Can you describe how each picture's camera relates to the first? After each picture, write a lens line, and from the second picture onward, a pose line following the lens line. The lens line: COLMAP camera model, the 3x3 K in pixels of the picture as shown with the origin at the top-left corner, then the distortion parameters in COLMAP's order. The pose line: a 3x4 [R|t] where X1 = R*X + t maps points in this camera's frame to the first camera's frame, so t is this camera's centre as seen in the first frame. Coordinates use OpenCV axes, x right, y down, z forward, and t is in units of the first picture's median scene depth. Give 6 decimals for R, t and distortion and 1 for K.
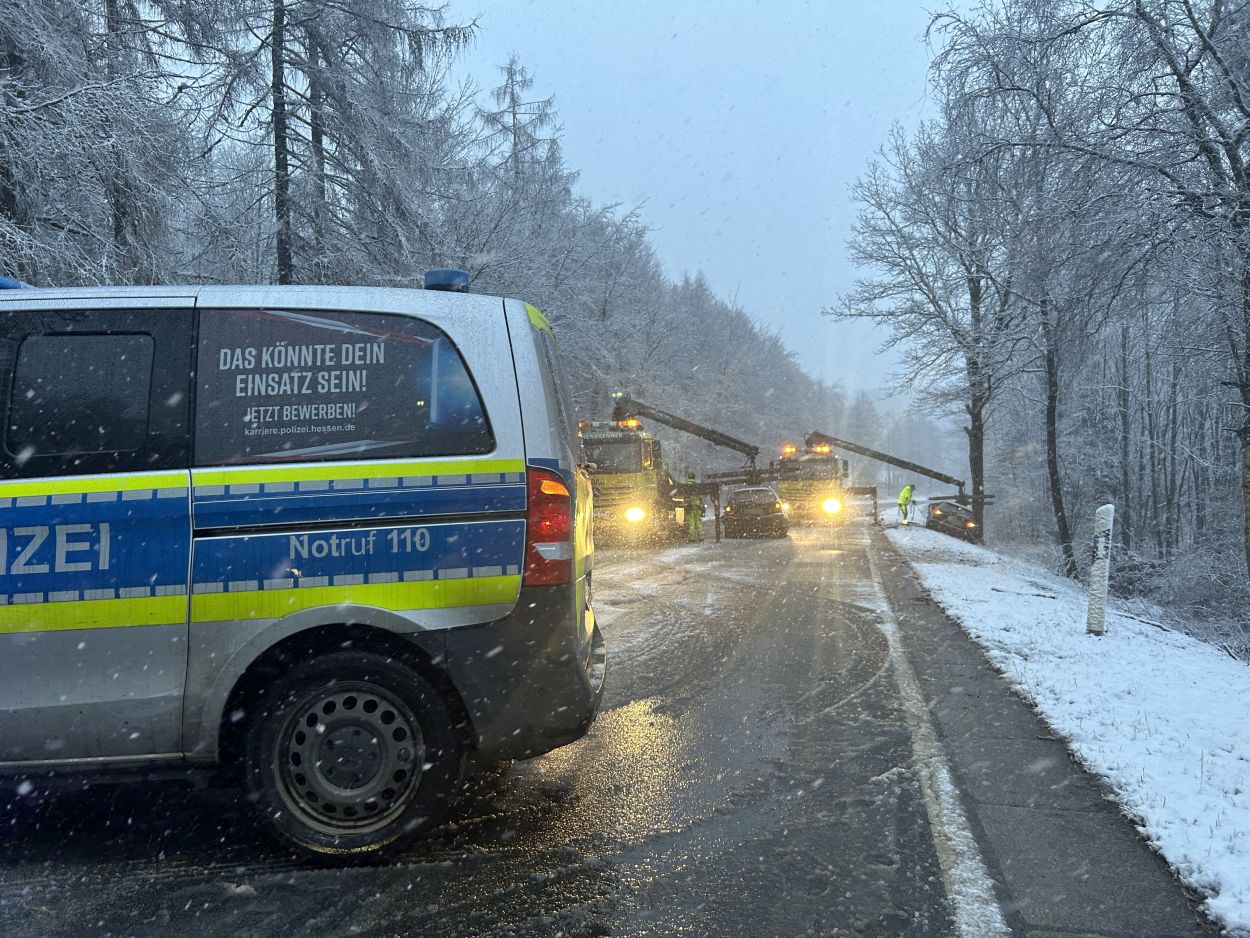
lens RADIAL K [[863.8, 0, 625.0], [0, 863.8, 469.0], [0, 0, 1]] dist [0.007181, -0.030312]
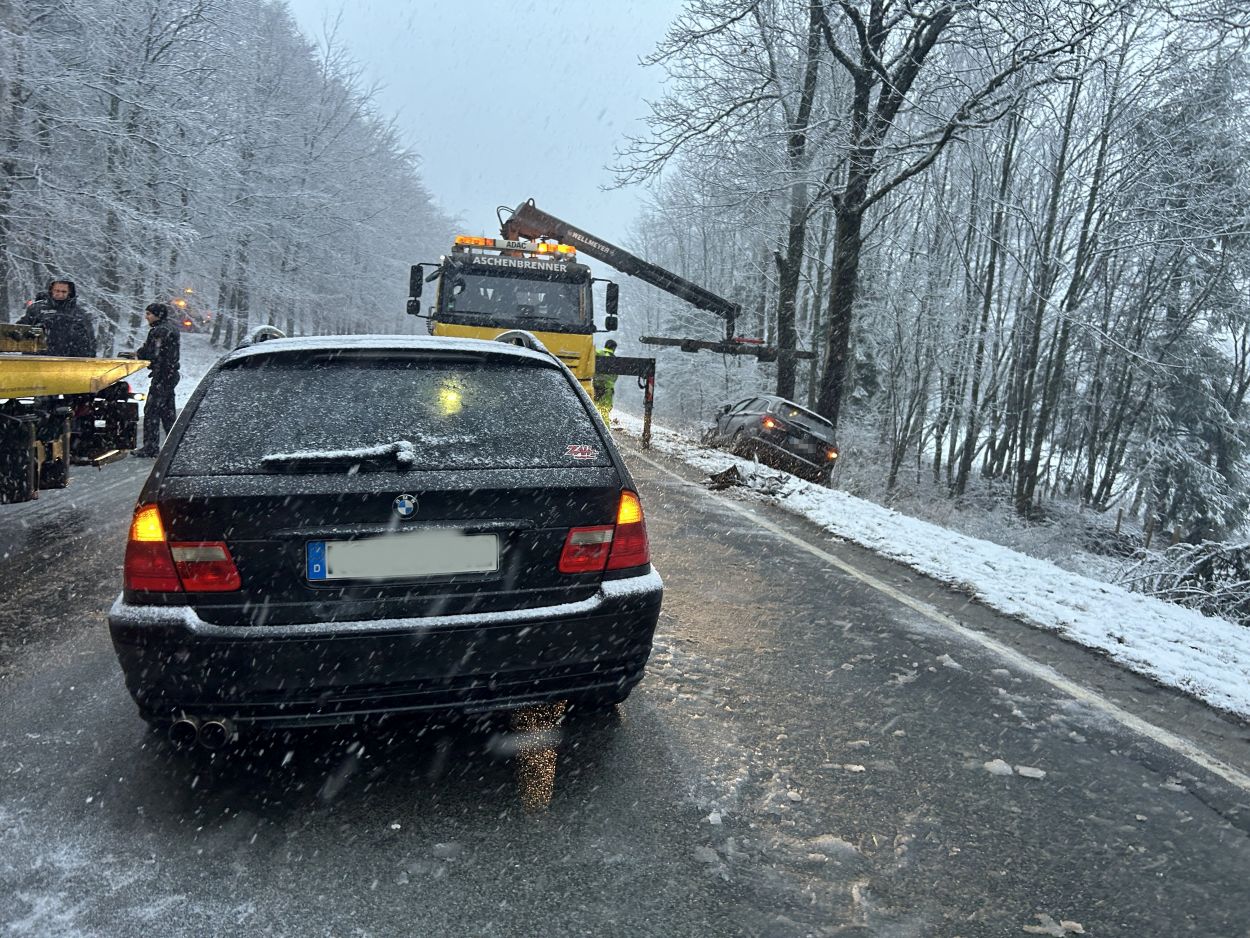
lens RADIAL K [[886.3, 0, 607.6], [0, 886.3, 473.0], [0, 0, 1]] dist [0.002499, -0.031815]
pose [[0.900350, 0.018958, 0.434753, 0.076946], [-0.092652, 0.984495, 0.148948, 0.012850], [-0.425188, -0.174386, 0.888147, 0.585264]]
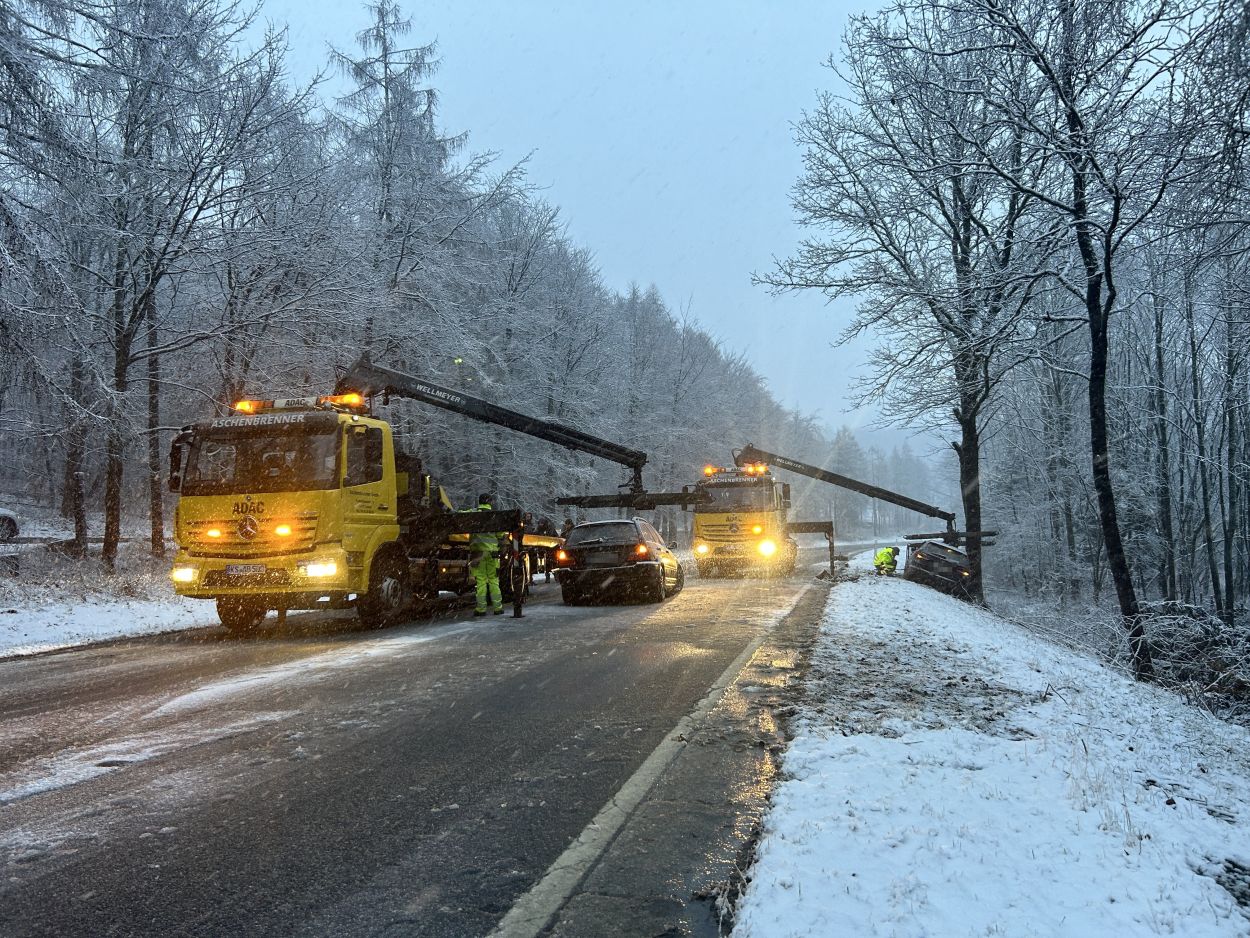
lens RADIAL K [[886.3, 0, 607.6], [0, 886.3, 473.0], [0, 0, 1]] dist [0.002499, -0.031815]
pose [[0.999982, -0.005842, 0.001438, 0.096715], [0.005899, 0.999044, -0.043306, 0.010504], [-0.001184, 0.043314, 0.999061, 0.245647]]
